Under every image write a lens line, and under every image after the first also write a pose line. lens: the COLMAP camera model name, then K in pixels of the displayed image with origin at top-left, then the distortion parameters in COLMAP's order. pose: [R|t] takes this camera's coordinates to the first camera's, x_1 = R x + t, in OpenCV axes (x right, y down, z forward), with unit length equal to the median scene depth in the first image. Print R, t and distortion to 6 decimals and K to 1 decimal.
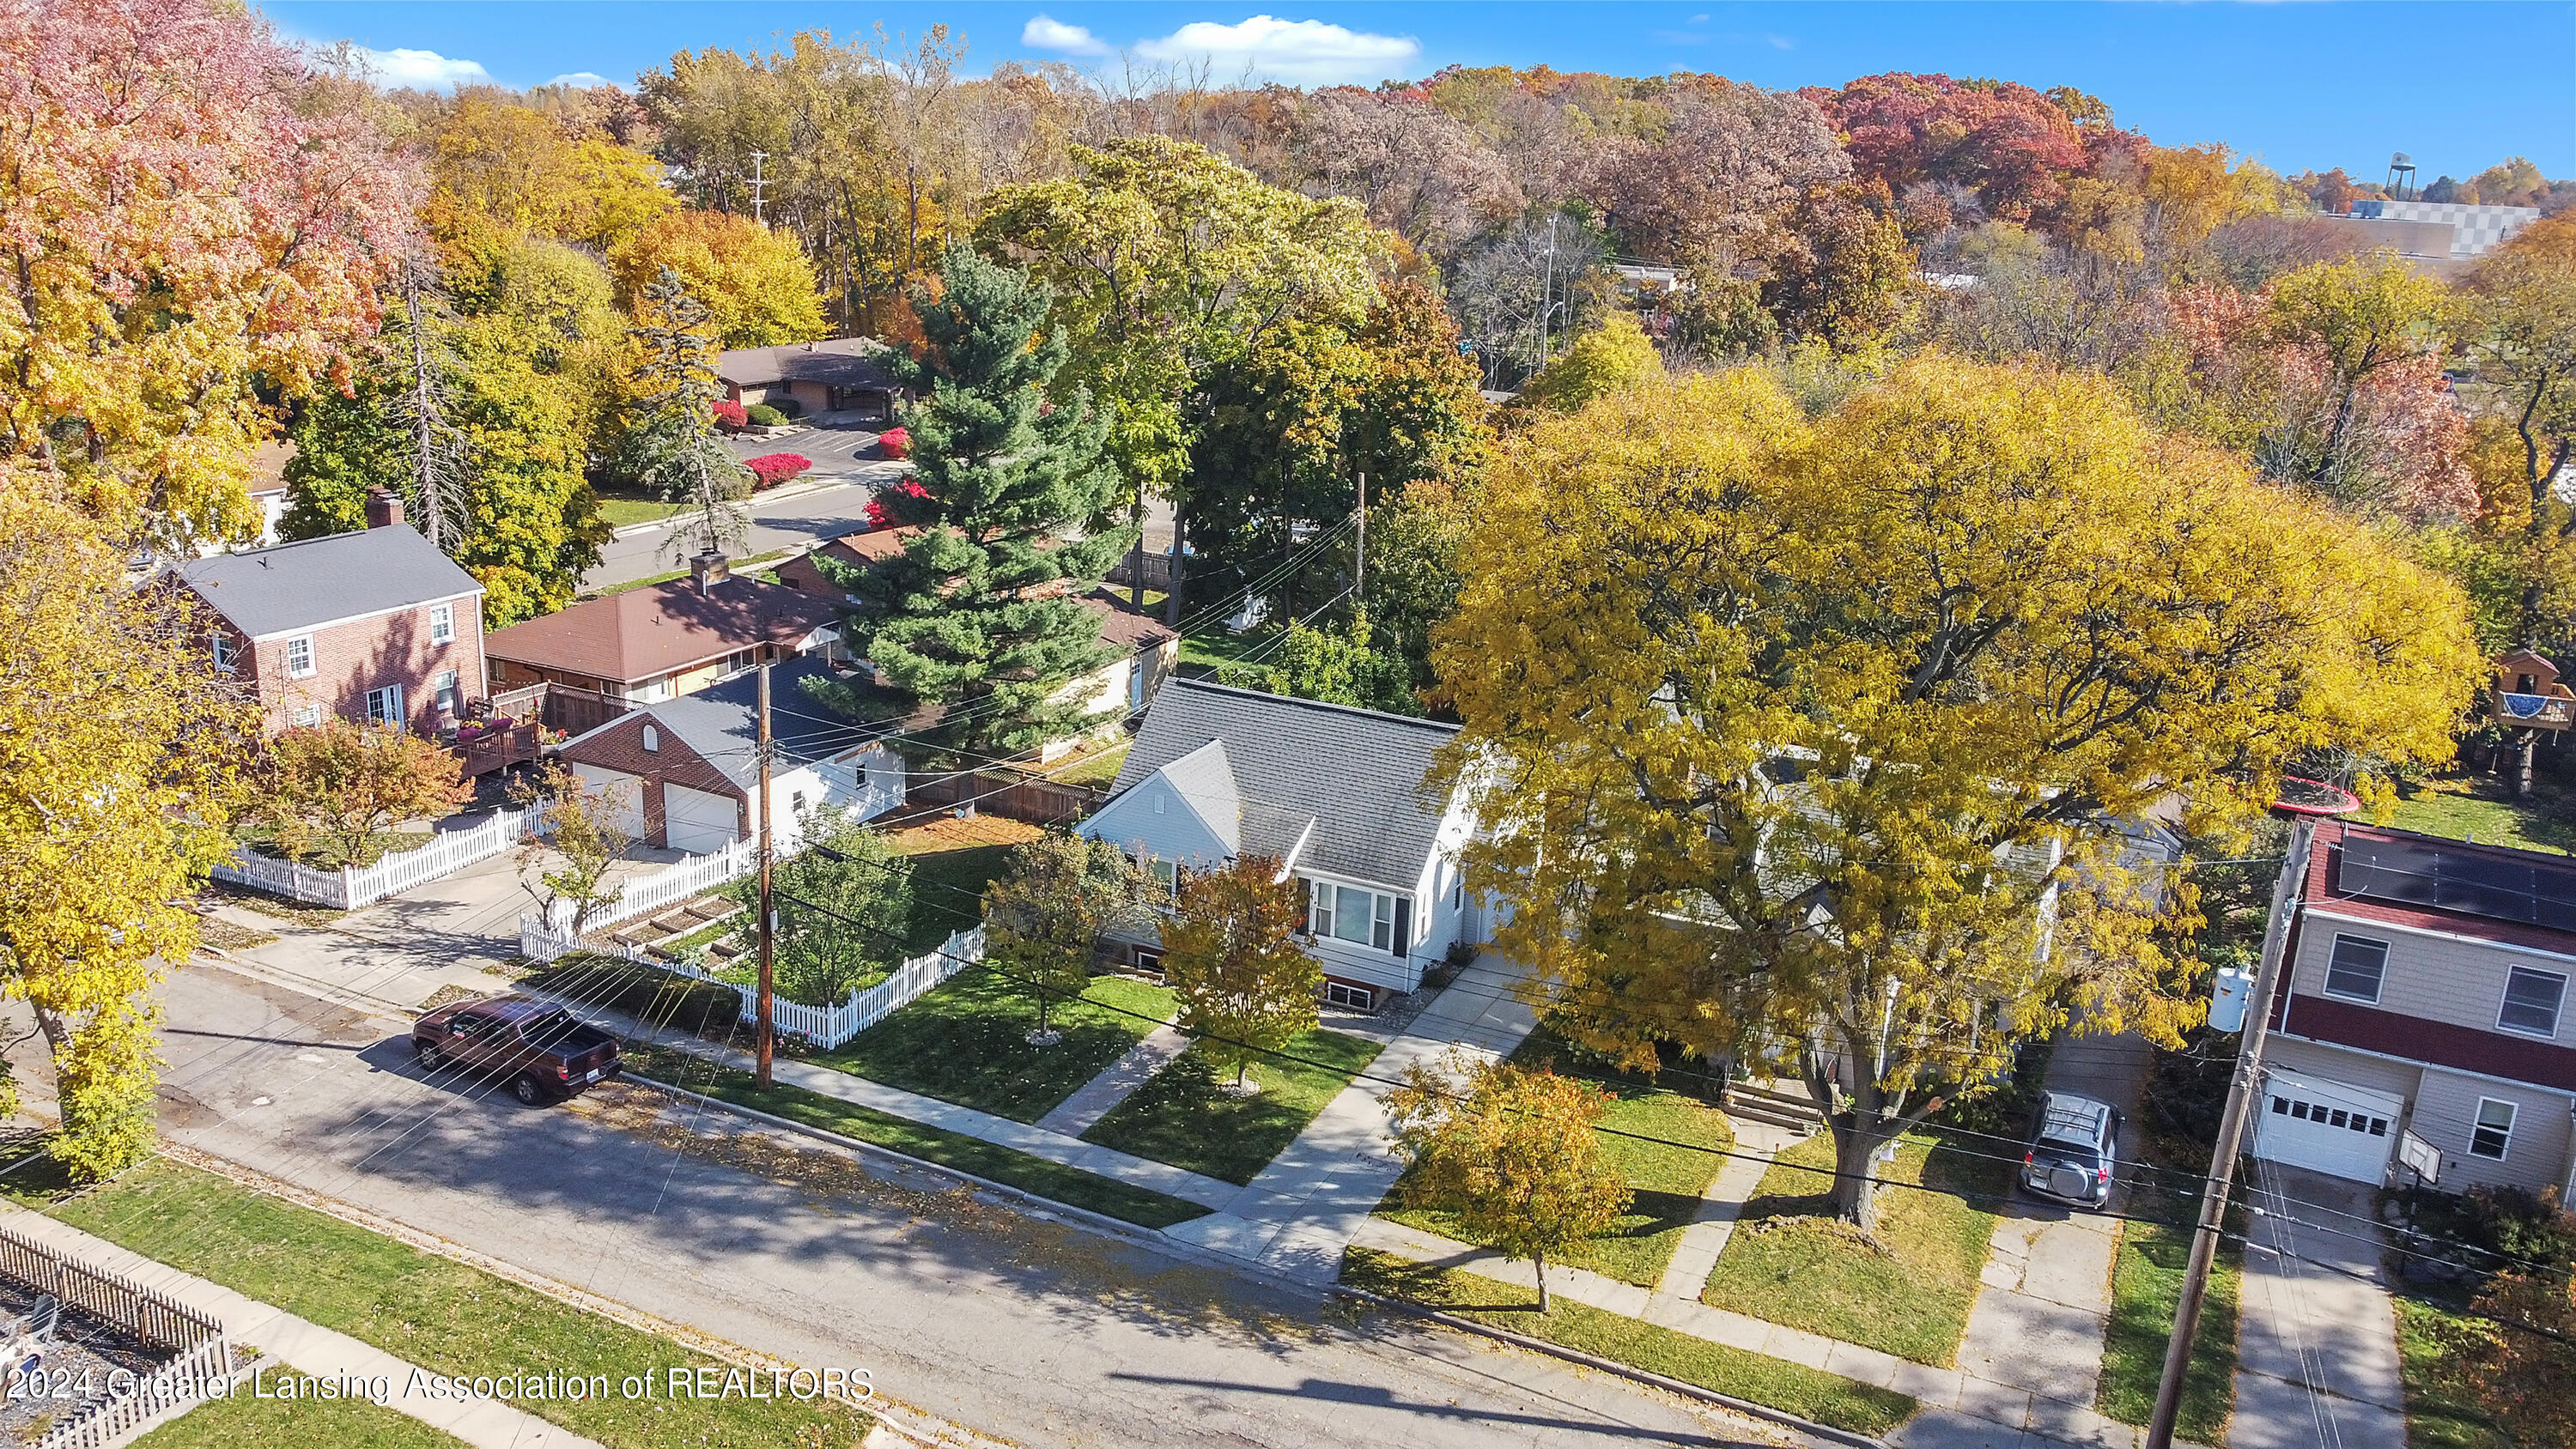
lens RADIAL K [[1986.8, 0, 1288.0], [0, 1986.8, 724.5], [0, 0, 1]] dist [-0.006471, -0.005770]
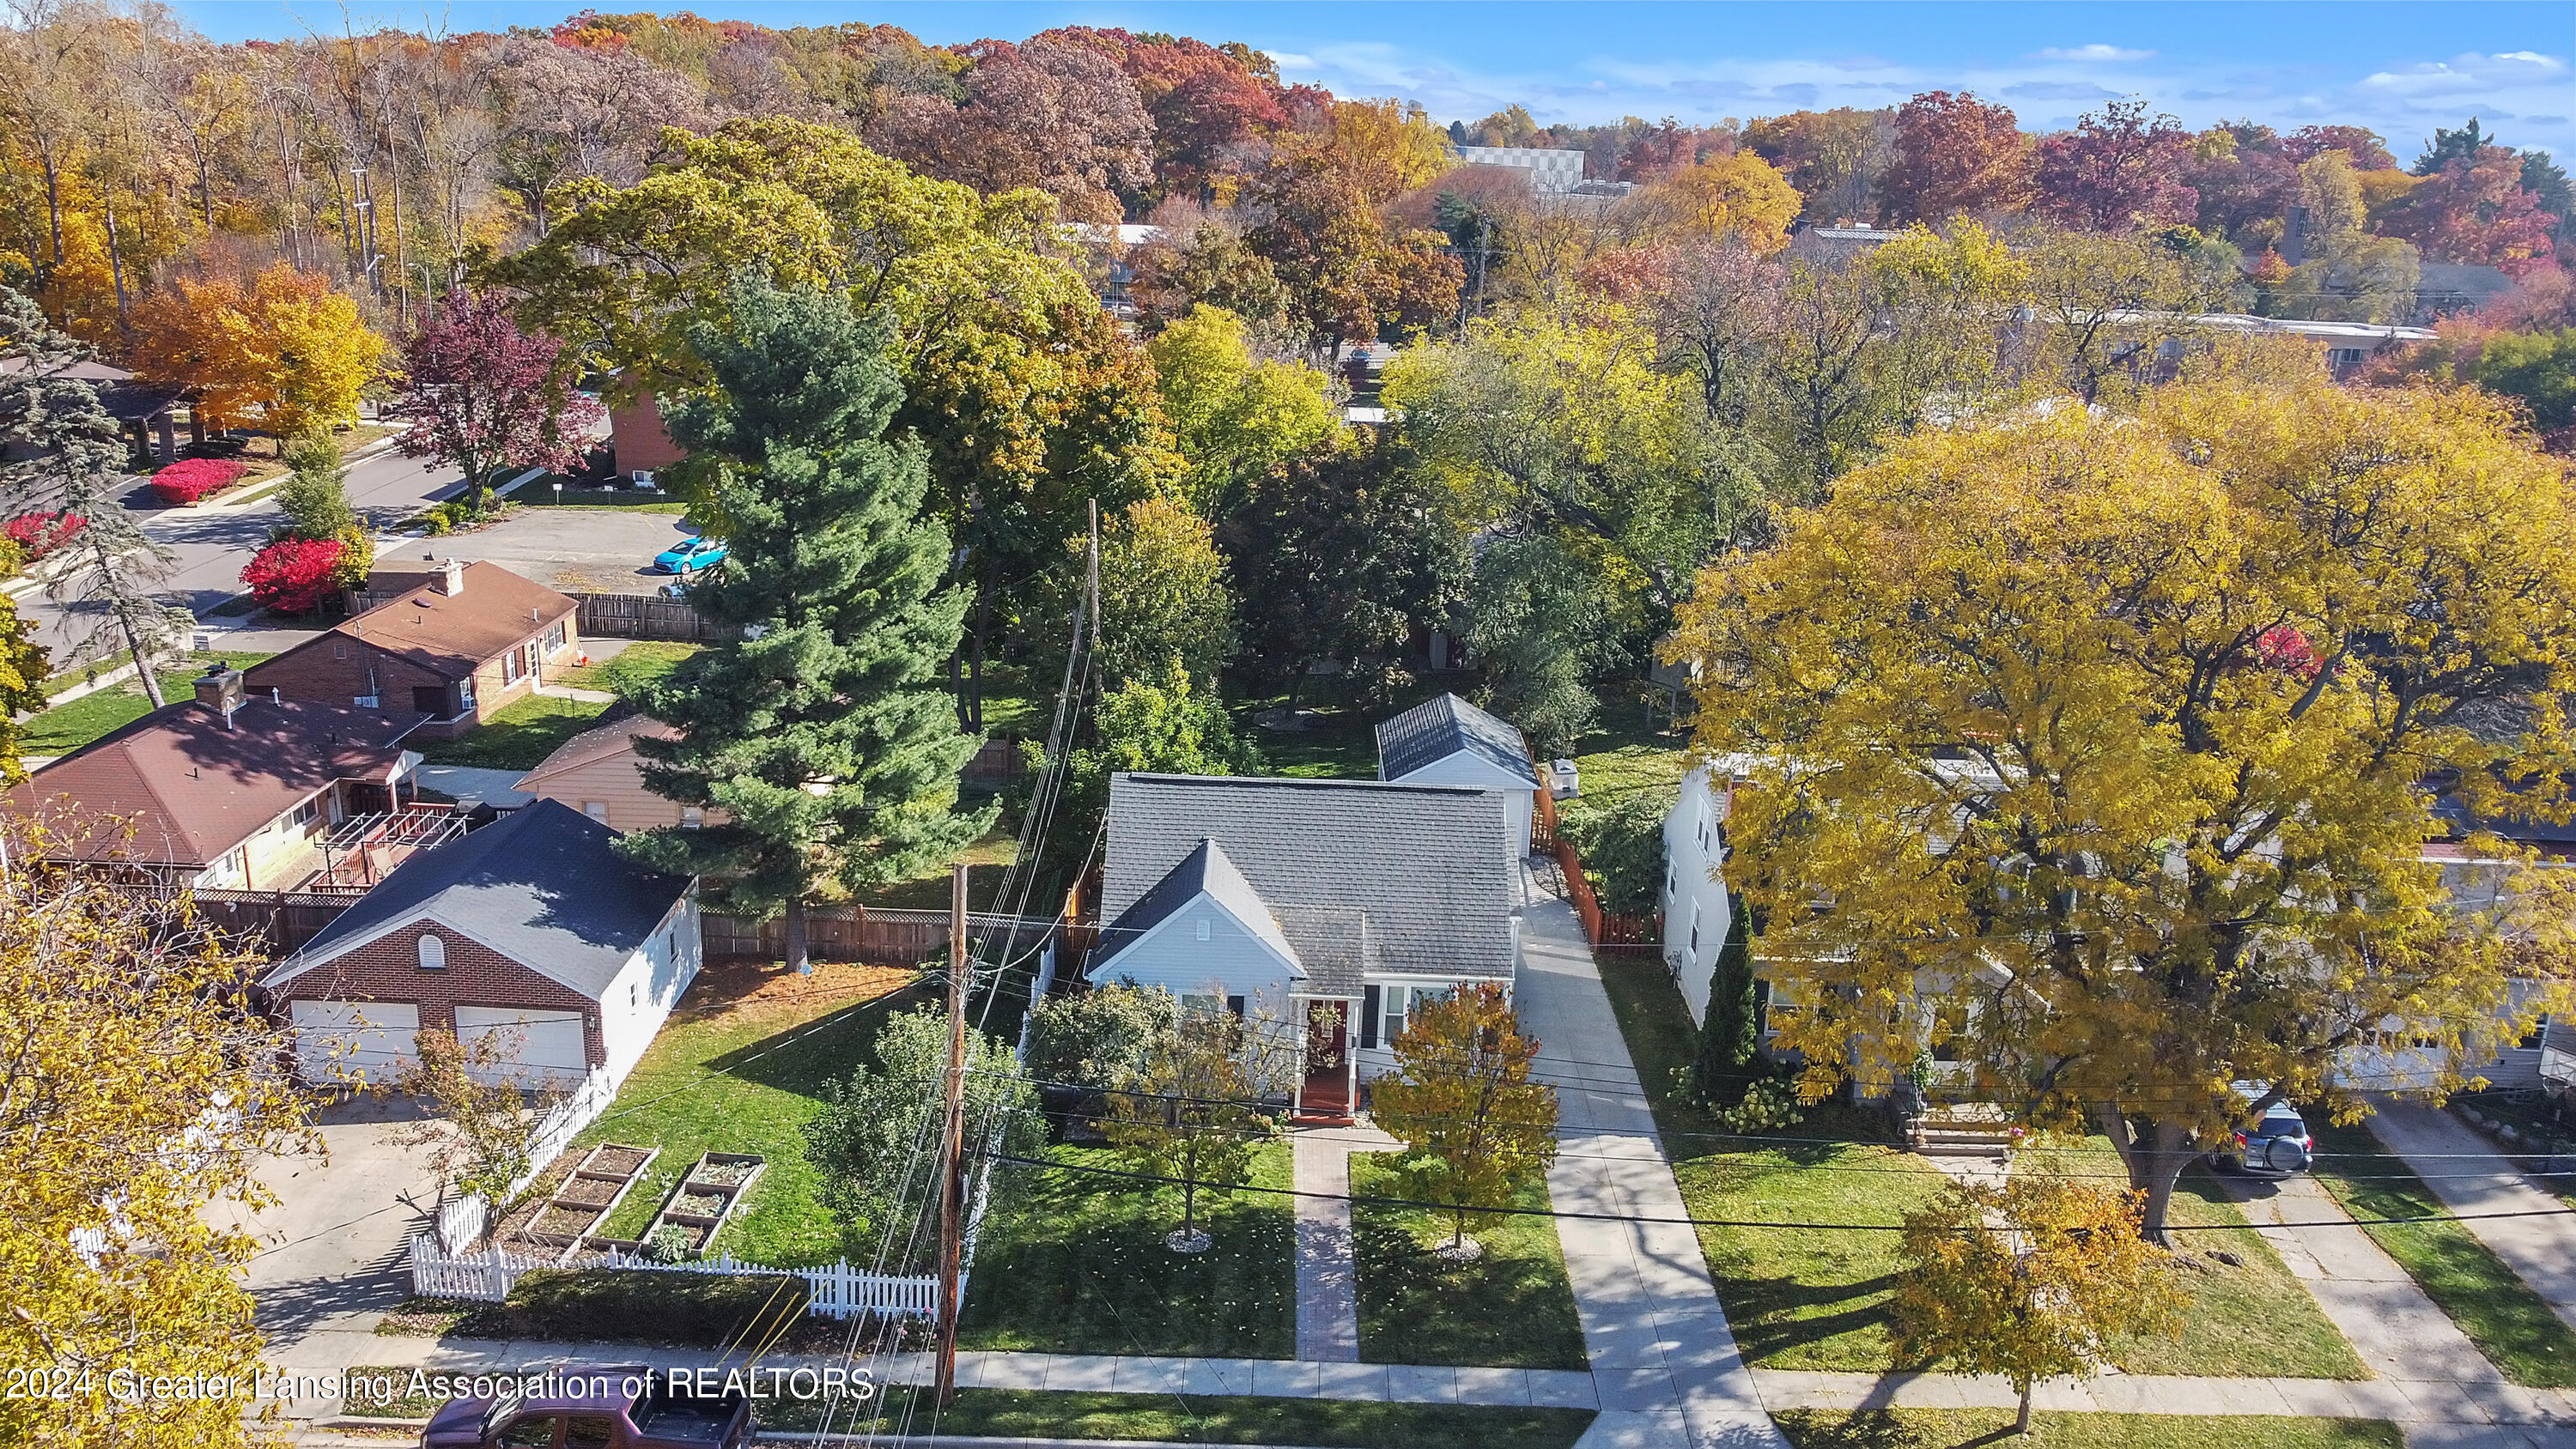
lens RADIAL K [[1985.6, 0, 1288.0], [0, 1985.6, 724.5], [0, 0, 1]] dist [0.002486, 0.000987]
pose [[0.900411, -0.133148, 0.414163, -0.331929], [0.122983, 0.991085, 0.051249, -0.076458], [-0.417294, 0.004790, 0.908759, 0.193884]]
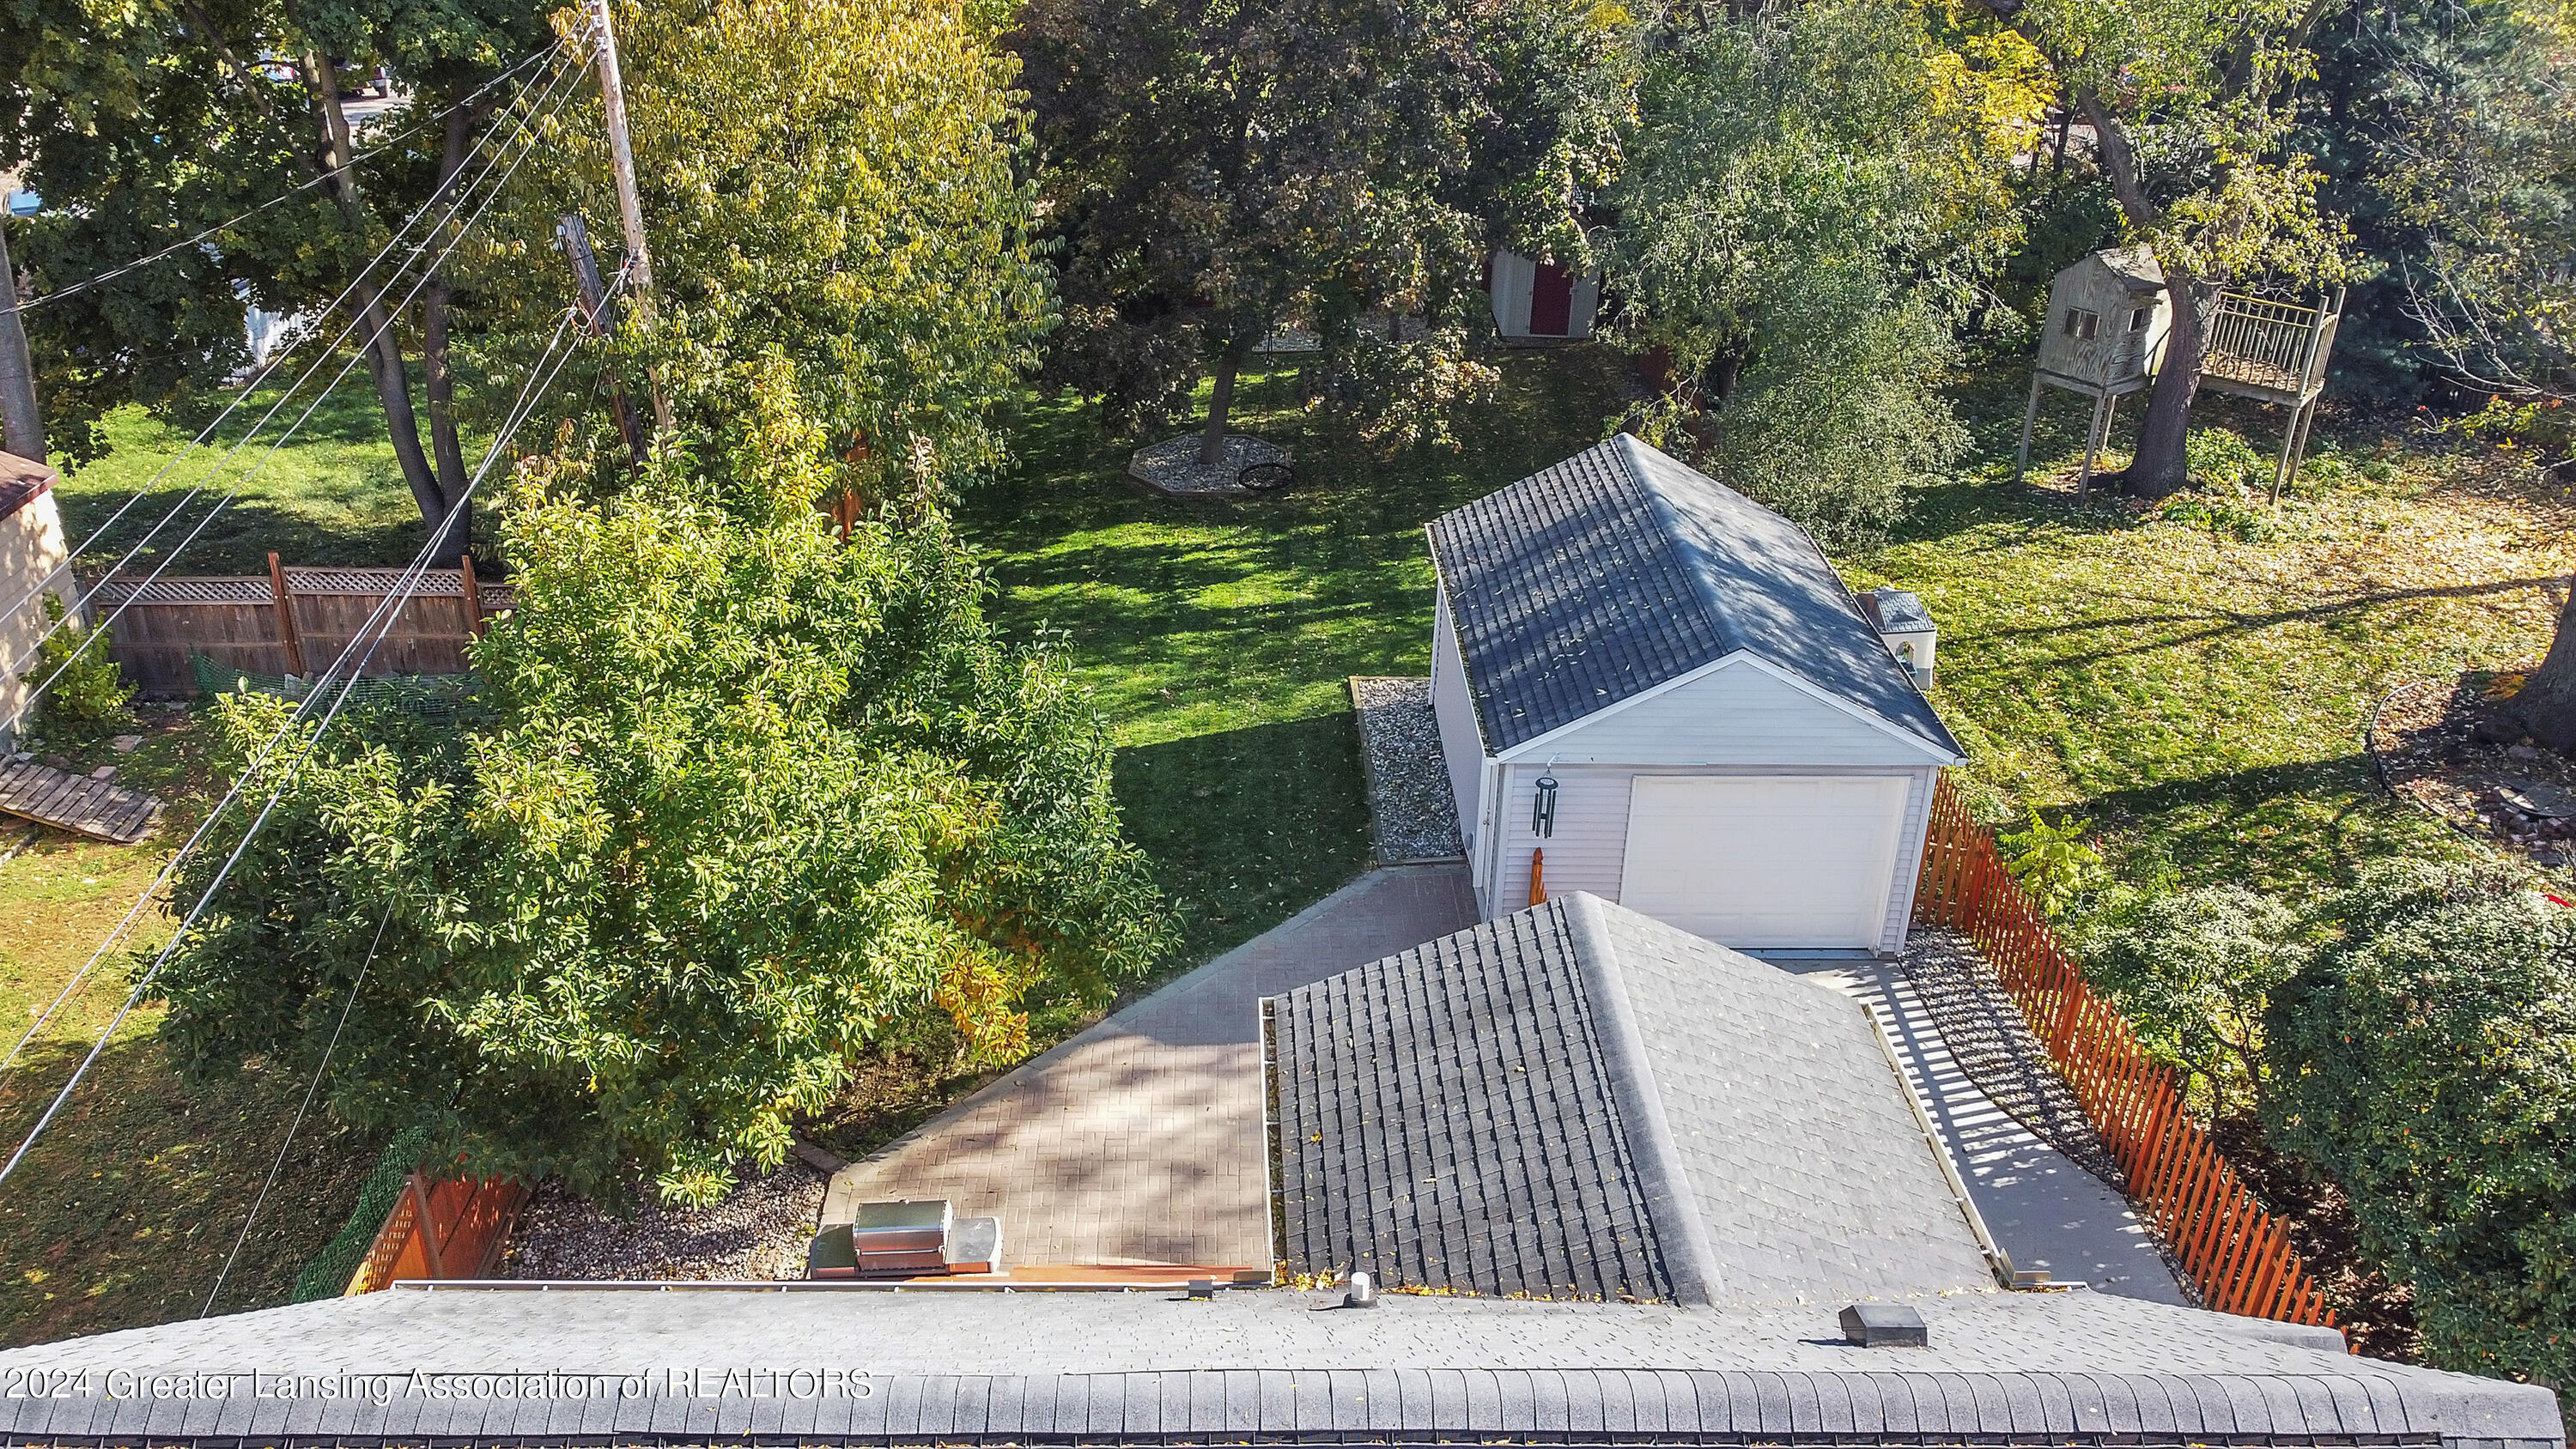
lens RADIAL K [[1985.6, 0, 1288.0], [0, 1985.6, 724.5], [0, 0, 1]] dist [0.002486, 0.000987]
pose [[0.886139, -0.226802, 0.404126, -0.019843], [0.140196, 0.962391, 0.232698, -0.073041], [-0.441704, -0.149546, 0.884610, 0.844530]]
